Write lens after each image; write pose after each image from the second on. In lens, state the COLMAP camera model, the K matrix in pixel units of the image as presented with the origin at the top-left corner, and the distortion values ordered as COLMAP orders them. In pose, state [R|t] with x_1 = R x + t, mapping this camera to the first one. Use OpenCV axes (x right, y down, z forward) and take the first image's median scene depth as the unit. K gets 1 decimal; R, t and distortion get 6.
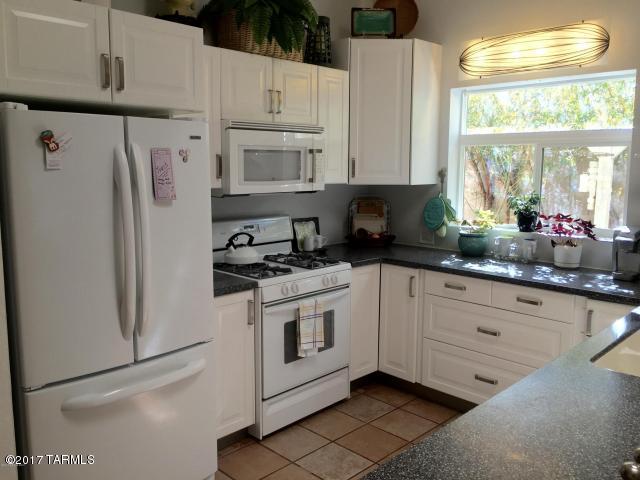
lens RADIAL K [[551.2, 0, 320.9], [0, 551.2, 237.8], [0, 0, 1]] dist [0.073646, -0.093328]
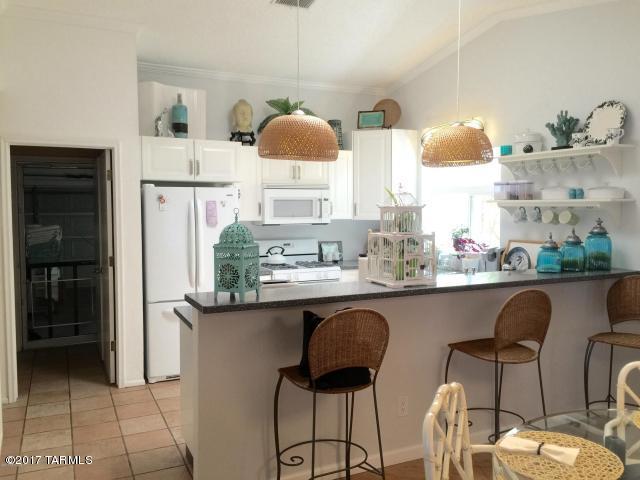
lens RADIAL K [[551.2, 0, 320.9], [0, 551.2, 237.8], [0, 0, 1]] dist [0.073646, -0.093328]
pose [[0.939334, 0.010968, -0.342829, 0.557207], [-0.037819, 0.996706, -0.071736, 0.079057], [0.340913, 0.080349, 0.936655, -0.562782]]
